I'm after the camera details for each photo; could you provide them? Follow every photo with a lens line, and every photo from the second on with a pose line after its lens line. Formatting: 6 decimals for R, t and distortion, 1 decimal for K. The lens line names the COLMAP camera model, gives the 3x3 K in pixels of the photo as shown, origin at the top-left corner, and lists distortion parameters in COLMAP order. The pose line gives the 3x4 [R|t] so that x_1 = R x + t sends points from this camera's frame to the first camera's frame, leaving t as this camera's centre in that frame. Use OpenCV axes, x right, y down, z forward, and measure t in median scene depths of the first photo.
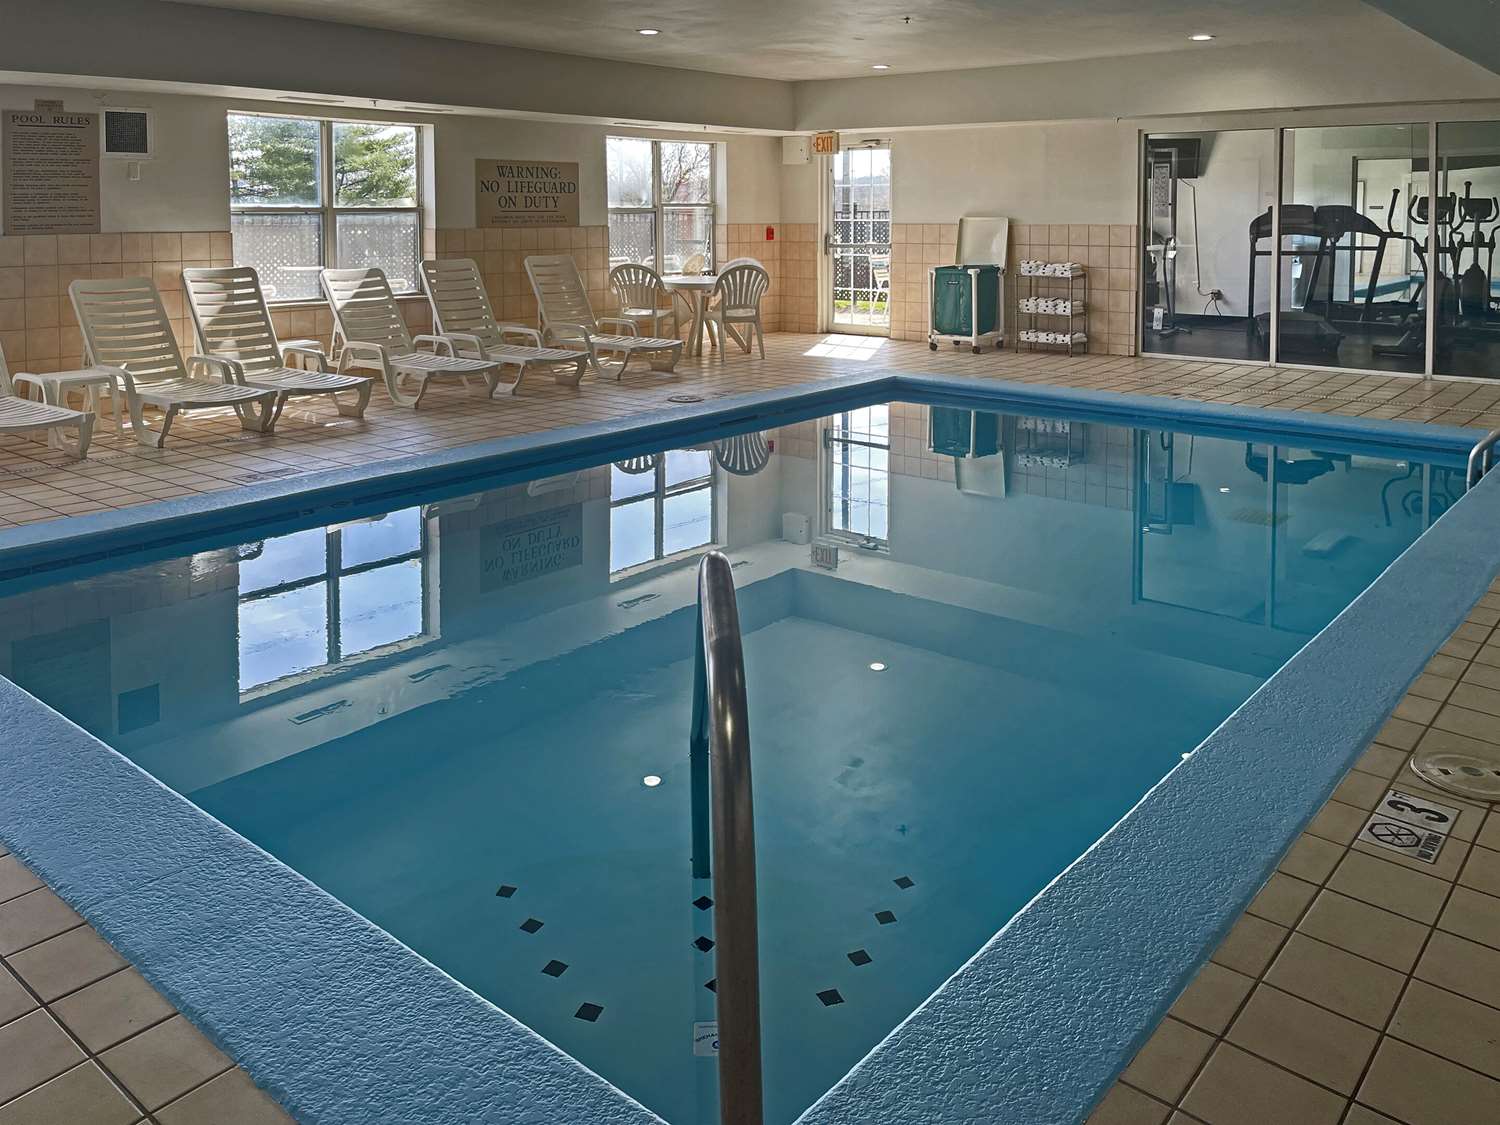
lens RADIAL K [[1162.2, 0, 750.0], [0, 1162.2, 562.5], [0, 0, 1]] dist [0.085571, -0.131855]
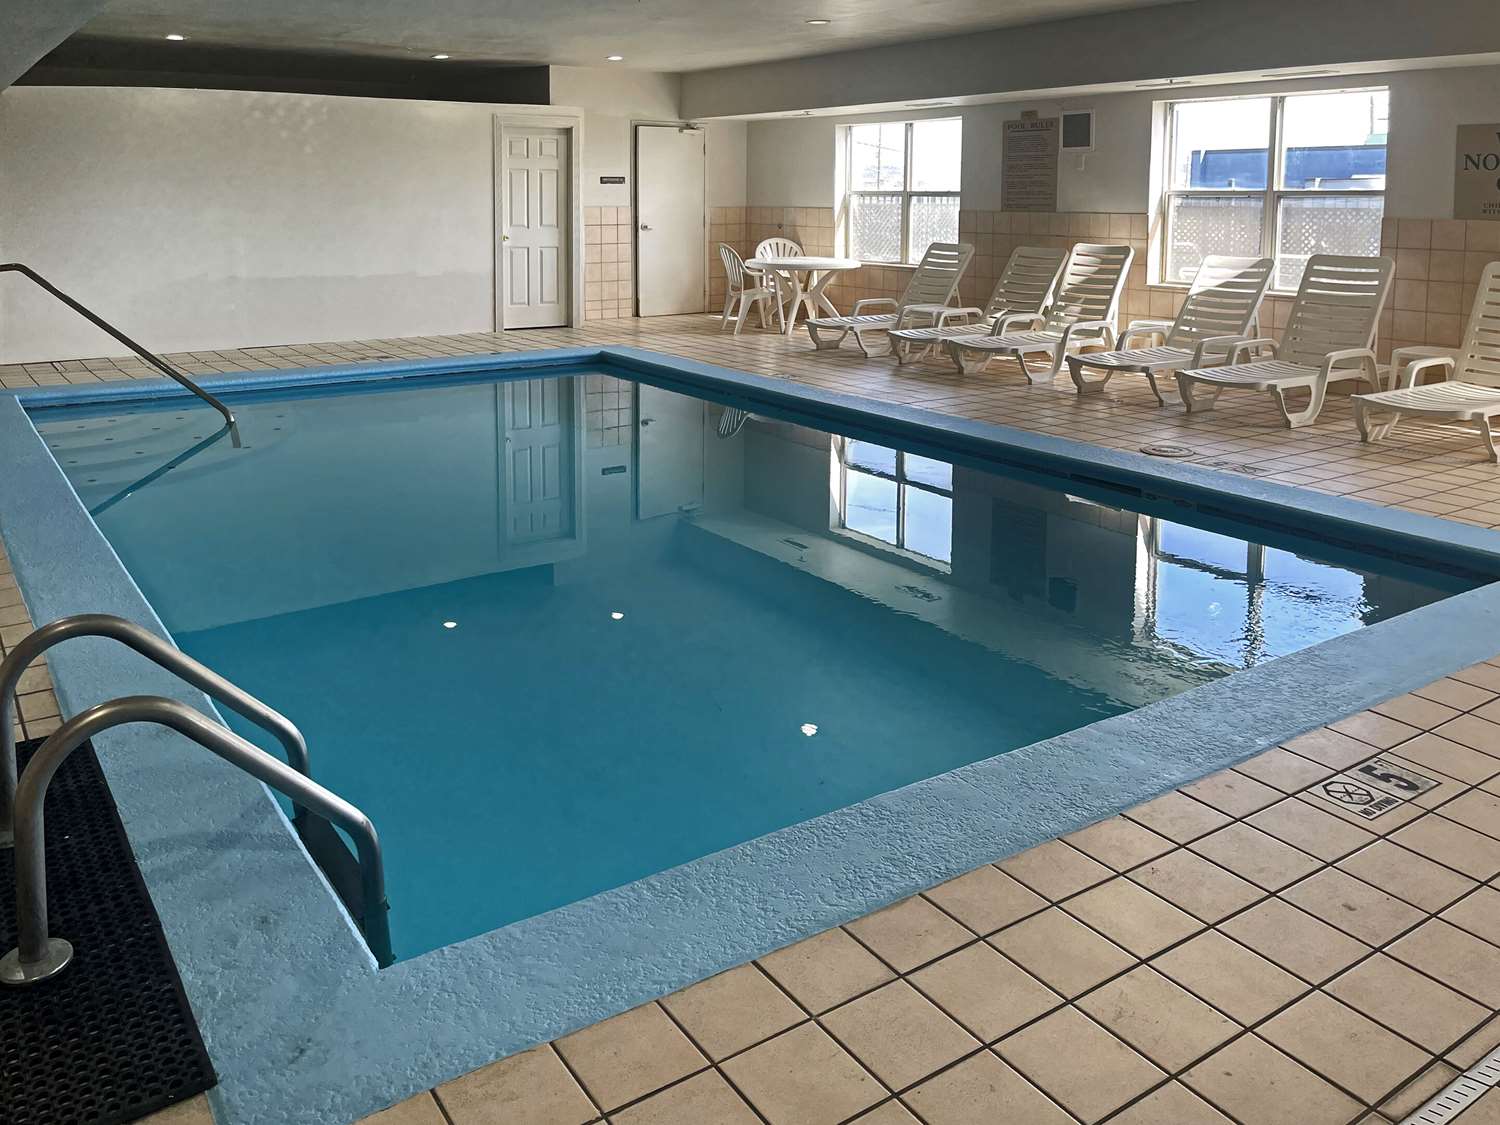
lens RADIAL K [[1162.2, 0, 750.0], [0, 1162.2, 562.5], [0, 0, 1]] dist [0.085571, -0.131855]
pose [[-0.273530, 0.291155, -0.916739, 0.834200], [-0.277201, 0.888788, 0.364987, -0.317022], [0.921054, 0.353956, -0.162402, 1.042691]]
